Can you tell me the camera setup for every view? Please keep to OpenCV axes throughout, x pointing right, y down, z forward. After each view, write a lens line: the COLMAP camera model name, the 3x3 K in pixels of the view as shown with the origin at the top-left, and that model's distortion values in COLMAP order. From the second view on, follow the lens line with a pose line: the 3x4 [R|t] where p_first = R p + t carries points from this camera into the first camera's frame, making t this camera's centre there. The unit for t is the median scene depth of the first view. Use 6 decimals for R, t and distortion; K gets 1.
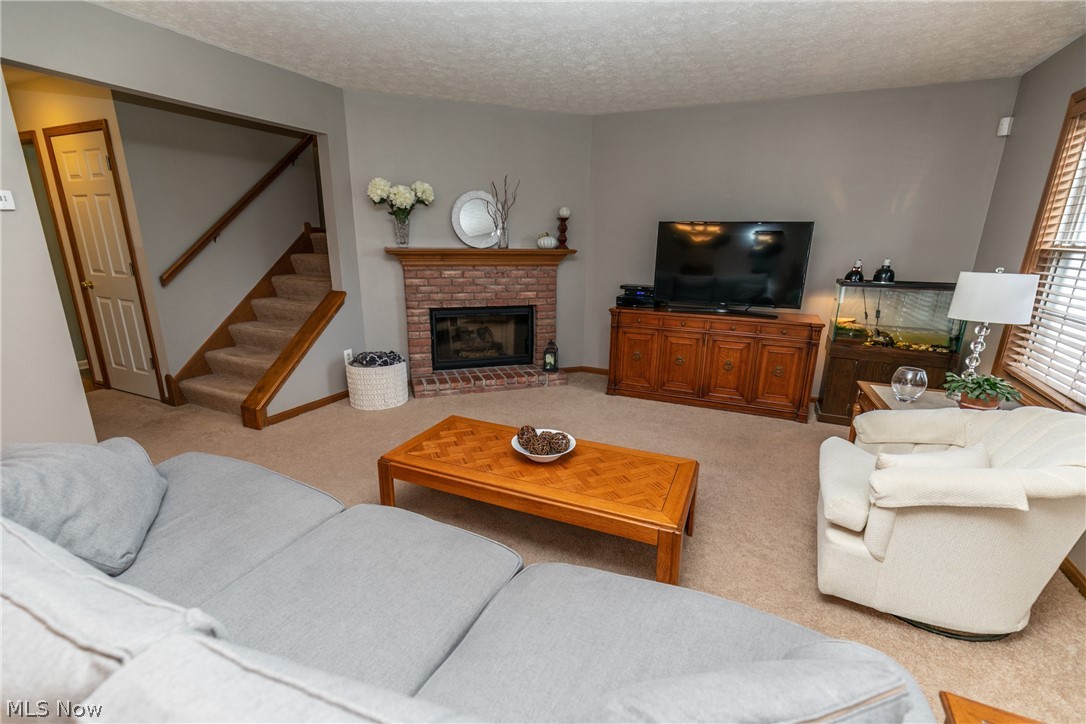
lens RADIAL K [[482.4, 0, 542.9], [0, 482.4, 370.5], [0, 0, 1]] dist [0.001577, -0.000315]
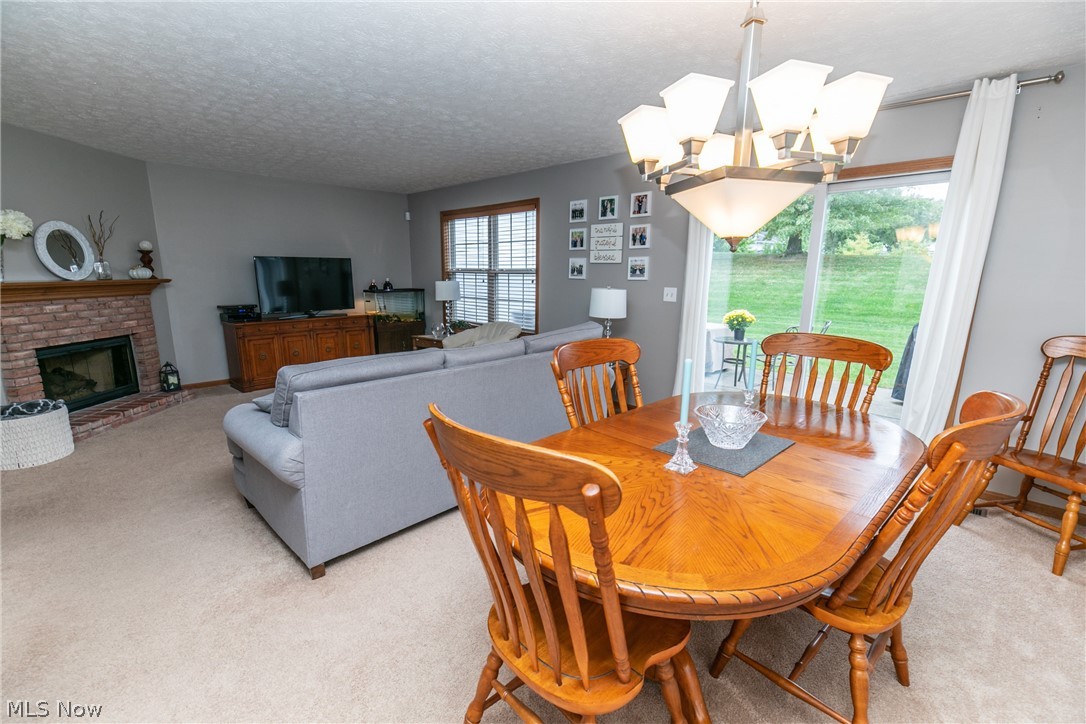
lens RADIAL K [[482.4, 0, 542.9], [0, 482.4, 370.5], [0, 0, 1]] dist [0.001577, -0.000315]
pose [[0.329557, -0.205417, 0.921518, -0.748119], [0.251251, 0.959930, 0.124126, 0.033249], [-0.910091, 0.190626, 0.367963, -0.166735]]
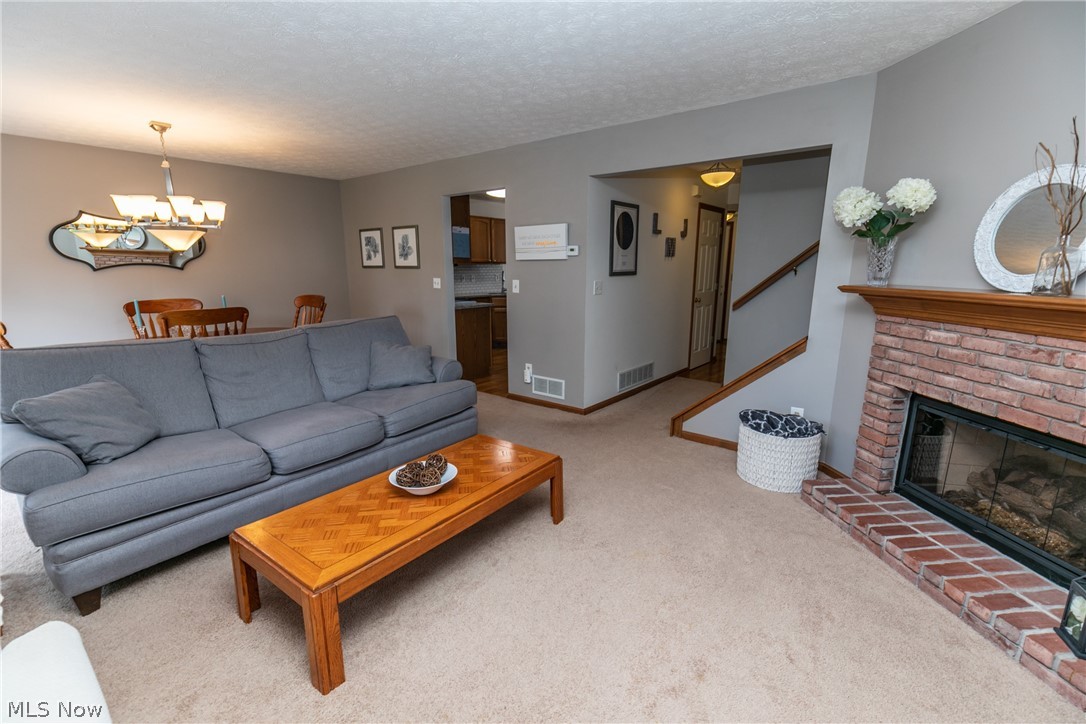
lens RADIAL K [[482.4, 0, 542.9], [0, 482.4, 370.5], [0, 0, 1]] dist [0.001577, -0.000315]
pose [[-0.228018, 0.193975, -0.954139, 0.426886], [-0.264986, 0.930601, 0.252516, -0.181942], [0.936904, 0.310412, -0.160793, 0.676642]]
